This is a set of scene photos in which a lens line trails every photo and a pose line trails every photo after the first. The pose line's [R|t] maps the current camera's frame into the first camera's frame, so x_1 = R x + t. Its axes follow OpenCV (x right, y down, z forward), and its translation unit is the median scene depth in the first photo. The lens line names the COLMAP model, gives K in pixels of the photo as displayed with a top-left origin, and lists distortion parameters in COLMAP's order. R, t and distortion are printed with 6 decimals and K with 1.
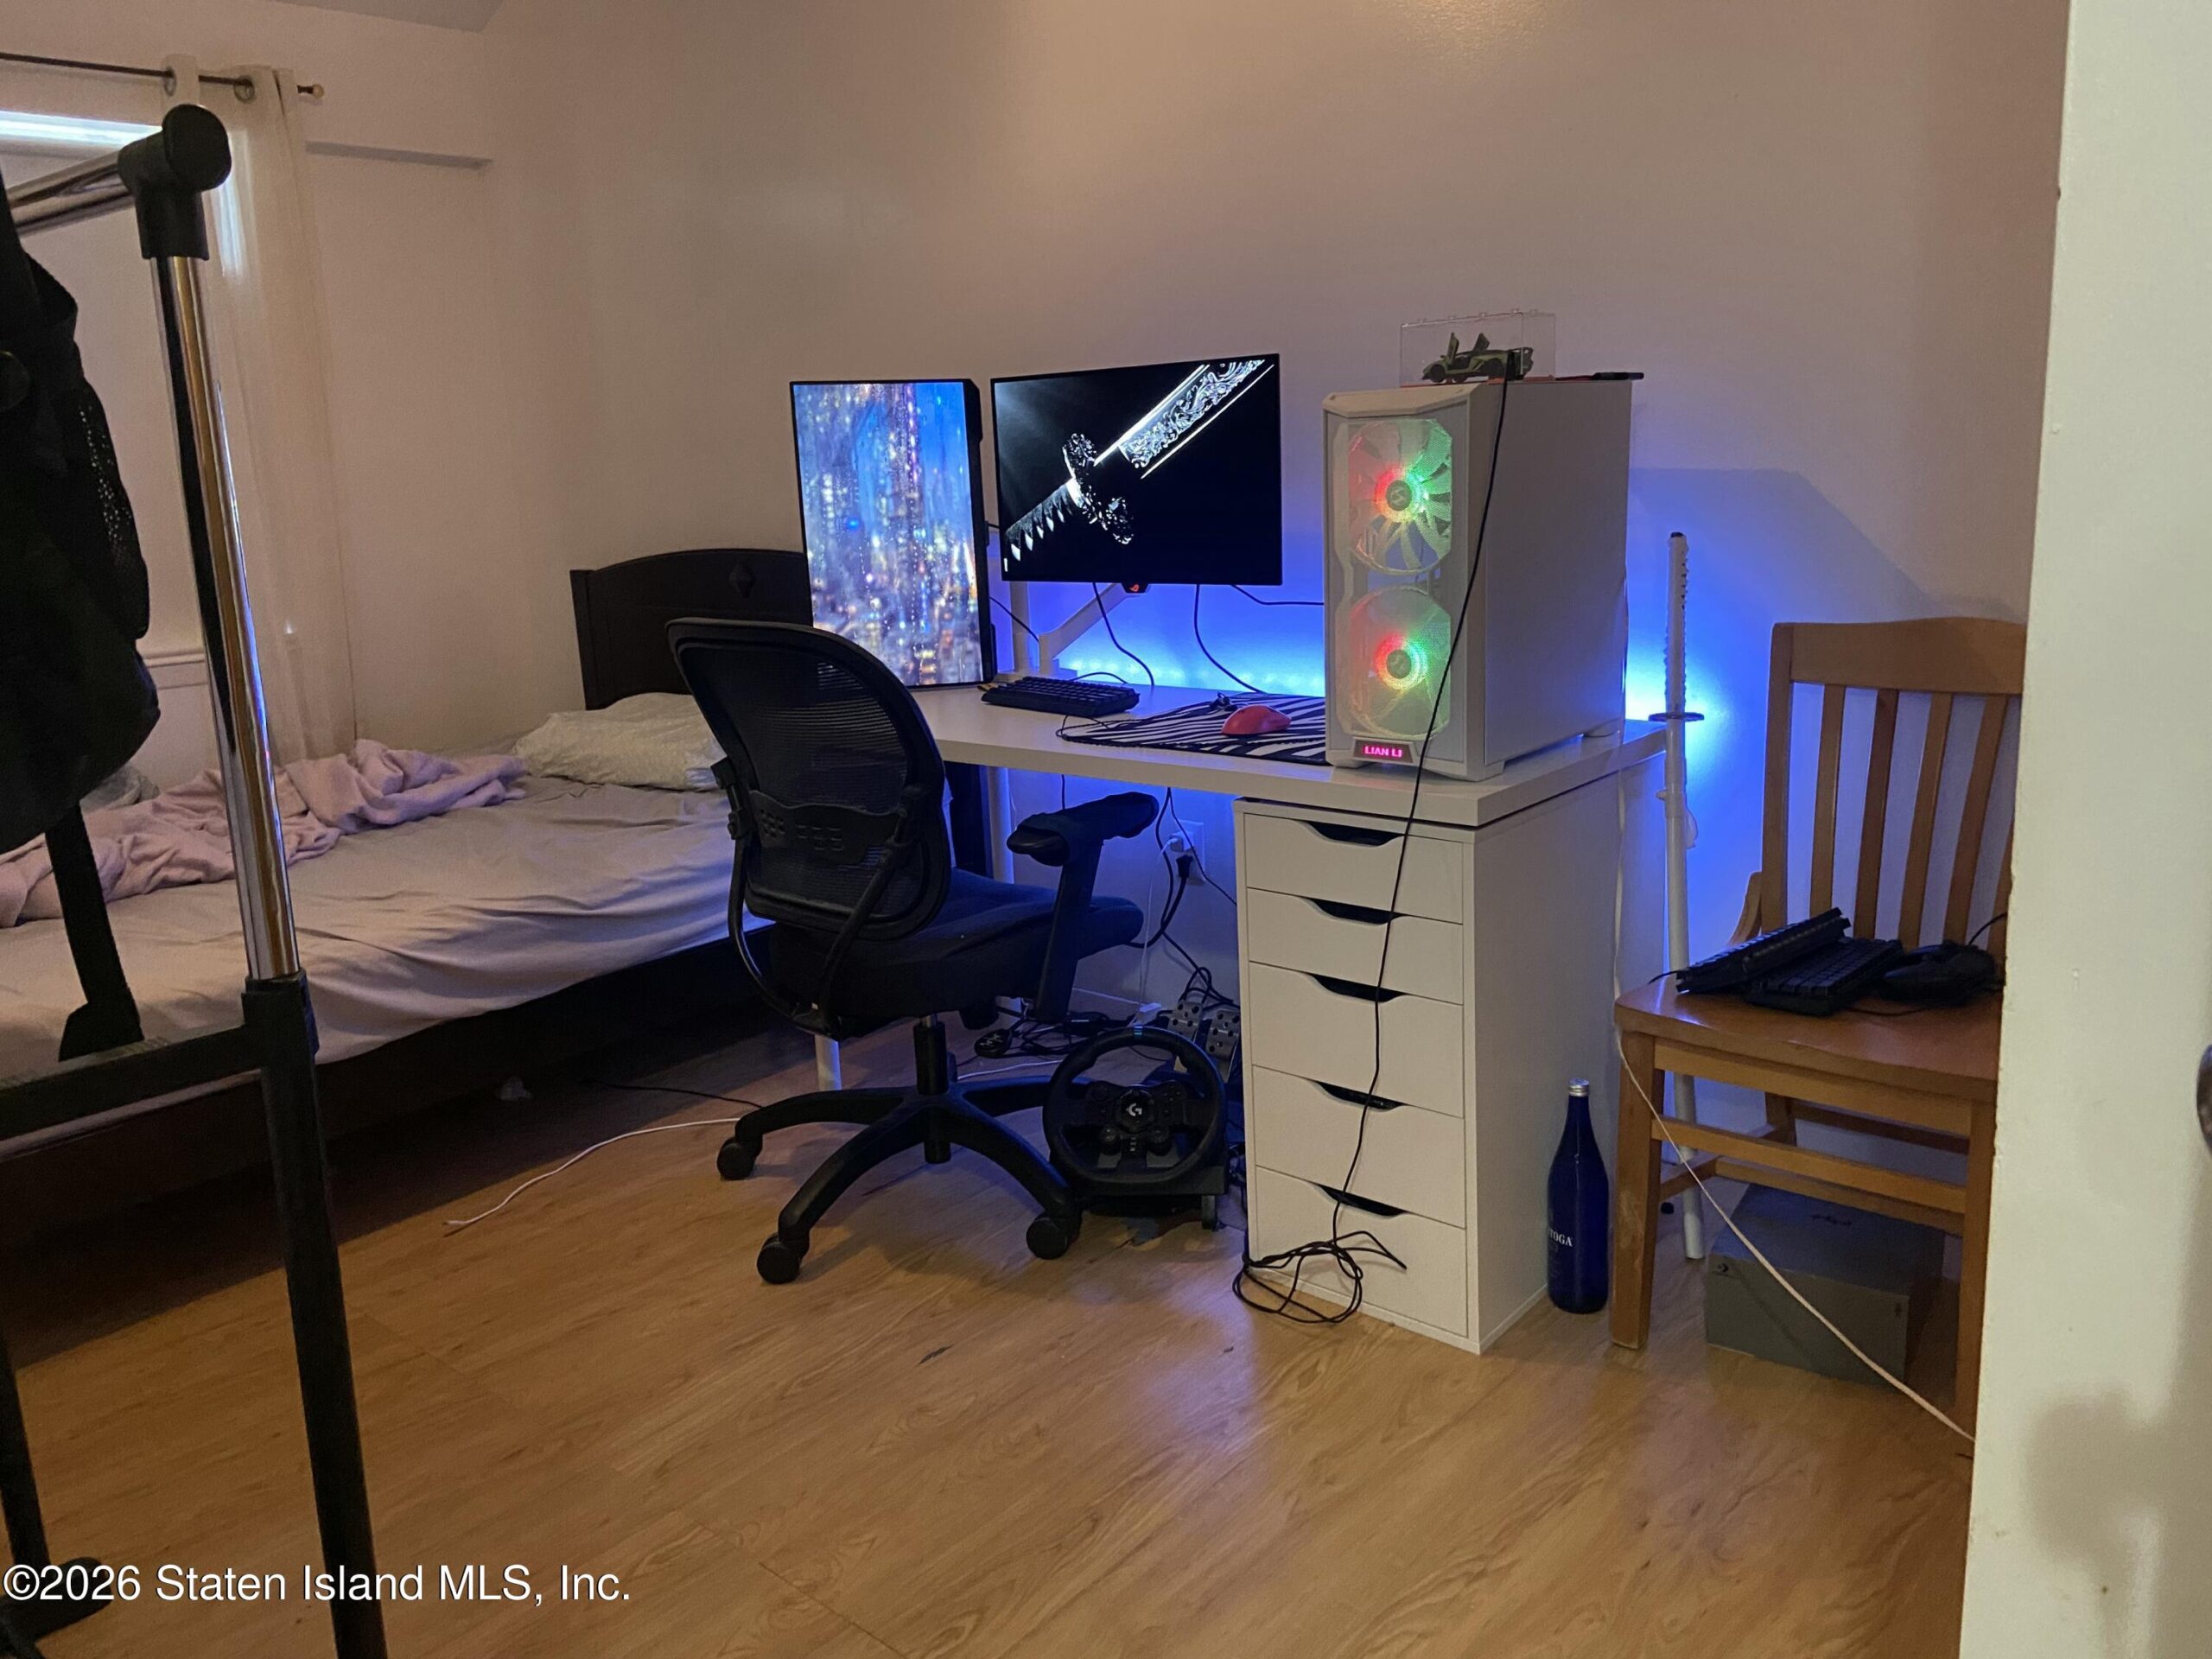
lens RADIAL K [[1660.1, 0, 1108.3], [0, 1660.1, 826.5], [0, 0, 1]] dist [0.078106, -0.000176]
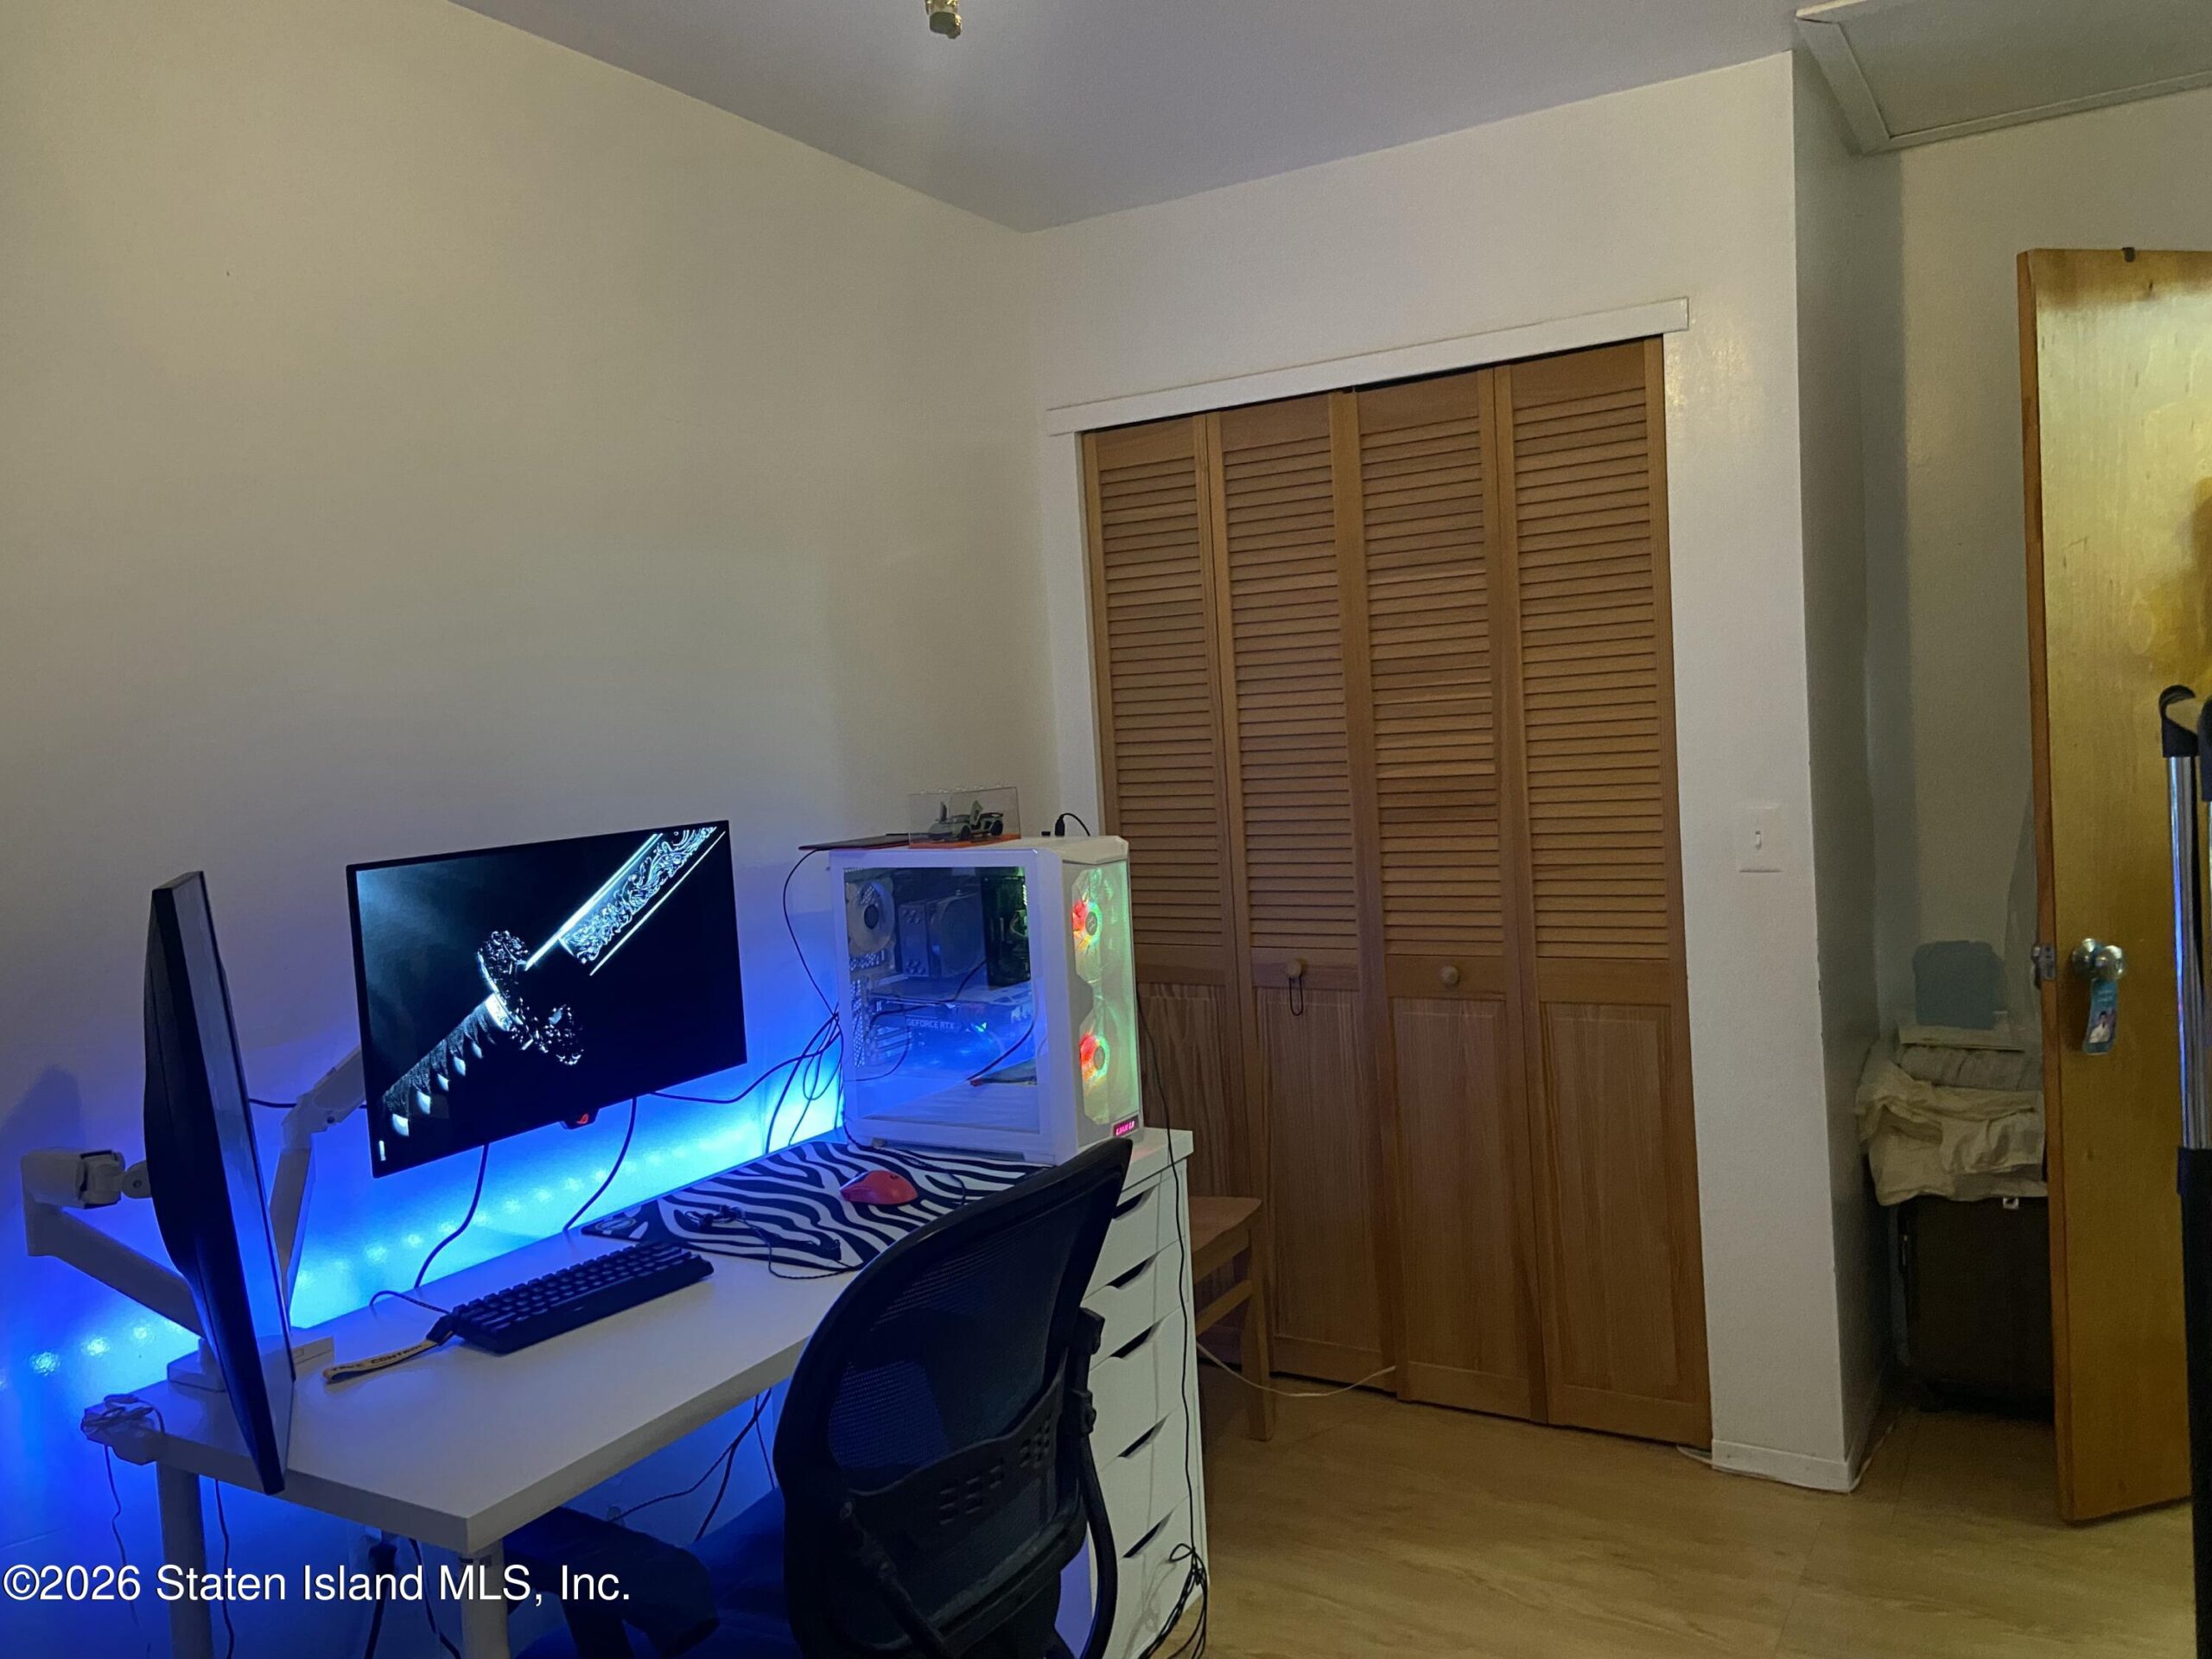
lens RADIAL K [[1660.1, 0, 1105.0], [0, 1660.1, 825.6], [0, 0, 1]] dist [0.078106, -0.000176]
pose [[-0.170180, -0.007830, 0.985382, -0.784397], [0.280529, 0.958207, 0.056062, -0.251407], [-0.944639, 0.285969, -0.160872, 0.876411]]
